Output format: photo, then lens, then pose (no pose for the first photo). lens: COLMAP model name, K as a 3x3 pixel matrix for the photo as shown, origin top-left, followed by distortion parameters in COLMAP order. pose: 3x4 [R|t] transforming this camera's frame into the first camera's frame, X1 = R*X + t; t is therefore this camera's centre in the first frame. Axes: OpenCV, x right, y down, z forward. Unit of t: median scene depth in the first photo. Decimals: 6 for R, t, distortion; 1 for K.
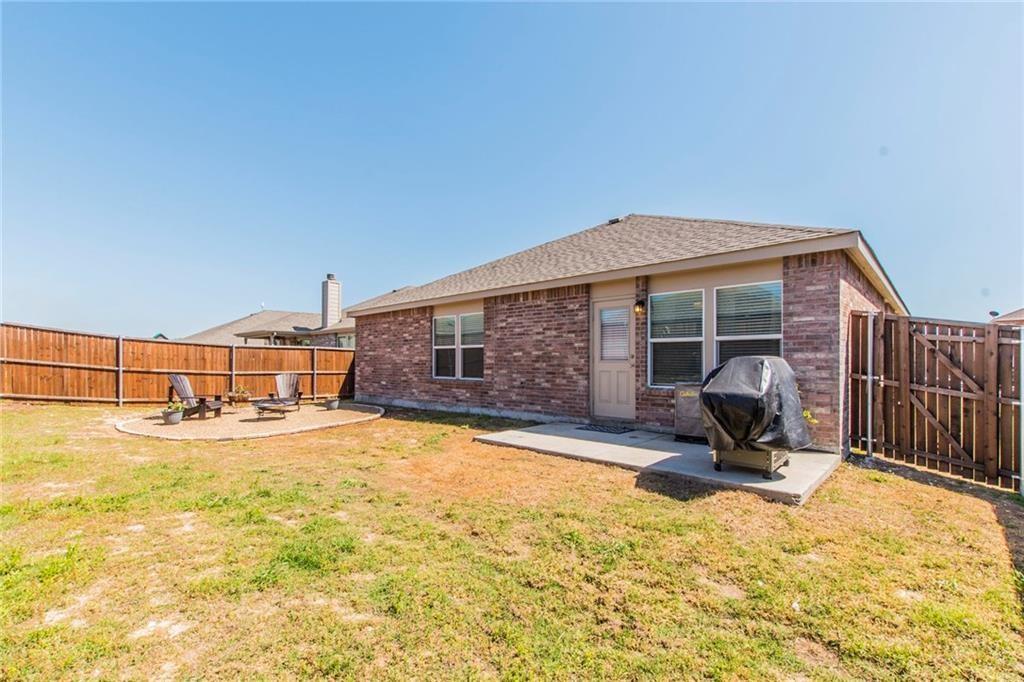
lens RADIAL K [[448.4, 0, 543.9], [0, 448.4, 361.1], [0, 0, 1]] dist [0.008719, -0.004127]
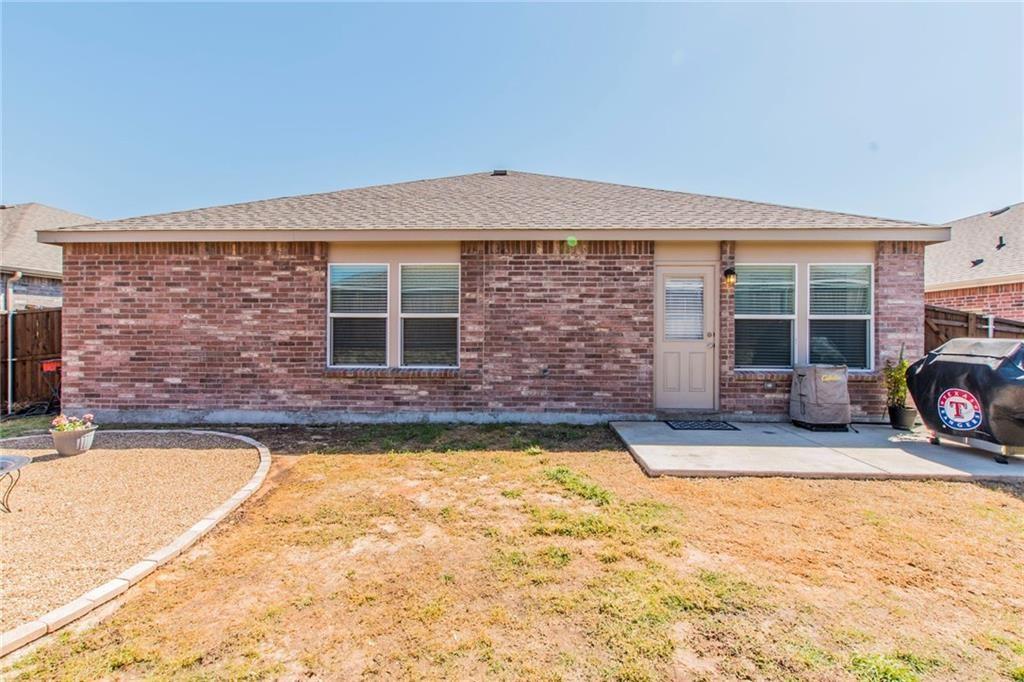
lens RADIAL K [[448.4, 0, 509.2], [0, 448.4, 337.9], [0, 0, 1]] dist [0.008719, -0.004127]
pose [[0.771642, 0.003496, 0.636048, -0.511236], [-0.004548, 0.999990, 0.000022, -0.002131], [-0.636041, -0.002910, 0.771650, 0.476640]]
